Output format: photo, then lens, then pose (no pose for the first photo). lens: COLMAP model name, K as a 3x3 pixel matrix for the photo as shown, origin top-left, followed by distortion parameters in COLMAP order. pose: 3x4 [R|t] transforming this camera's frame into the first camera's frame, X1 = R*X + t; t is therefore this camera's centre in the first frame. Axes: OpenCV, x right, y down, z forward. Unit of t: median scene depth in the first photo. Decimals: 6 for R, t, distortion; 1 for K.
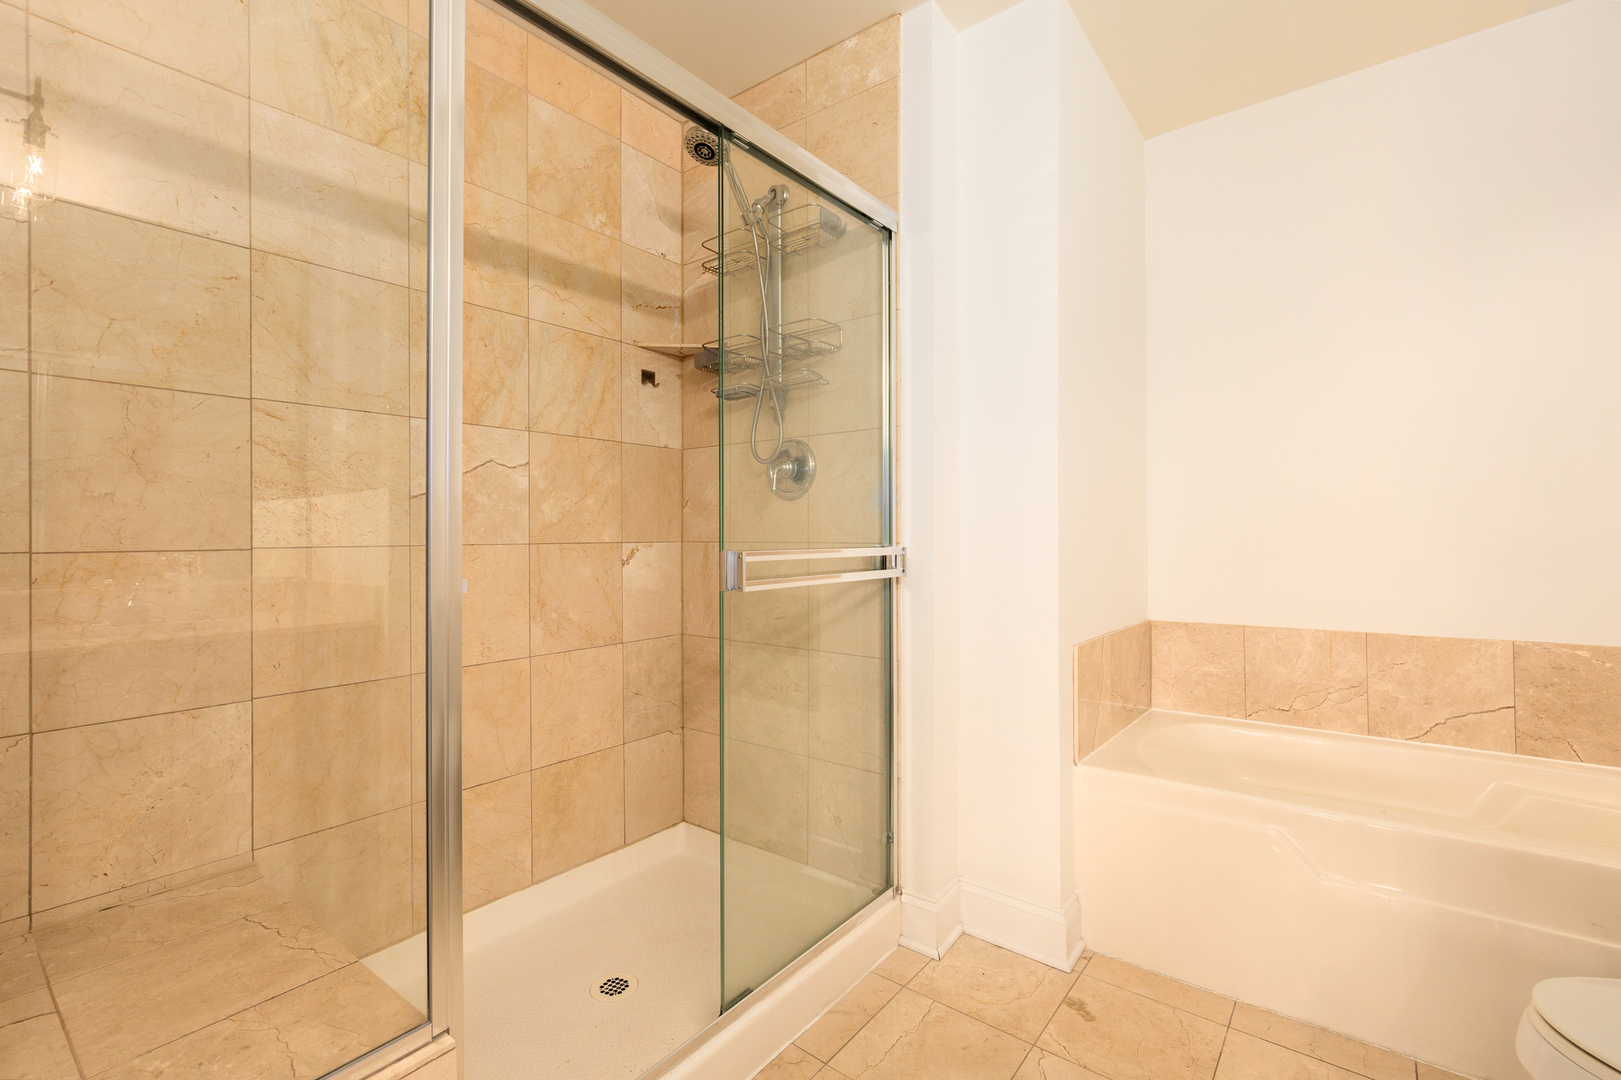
lens RADIAL K [[723.8, 0, 803.5], [0, 723.8, 527.8], [0, 0, 1]] dist [0.008958, -0.000333]
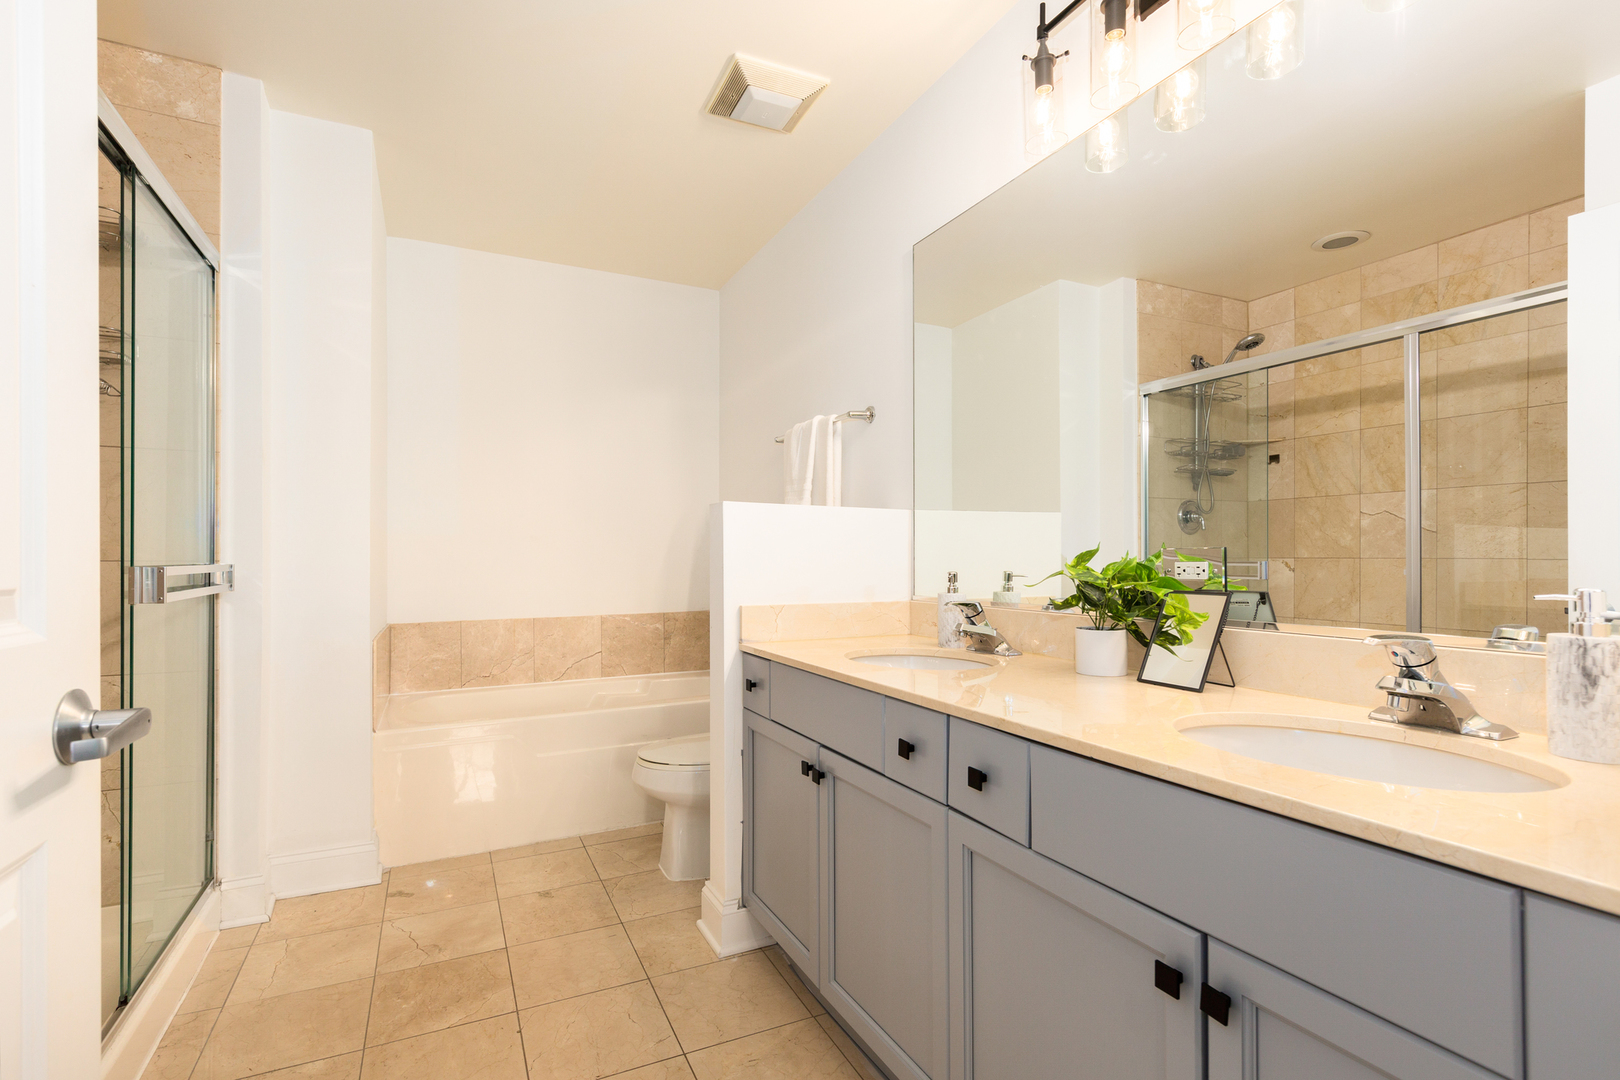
lens RADIAL K [[771.5, 0, 810.0], [0, 771.5, 540.0], [0, 0, 1]] dist [0.000139, 0.000007]
pose [[0.435121, 0.022537, 0.900090, -0.524378], [-0.008504, 0.999745, -0.020921, 0.006116], [-0.900332, 0.001449, 0.435202, -0.292950]]
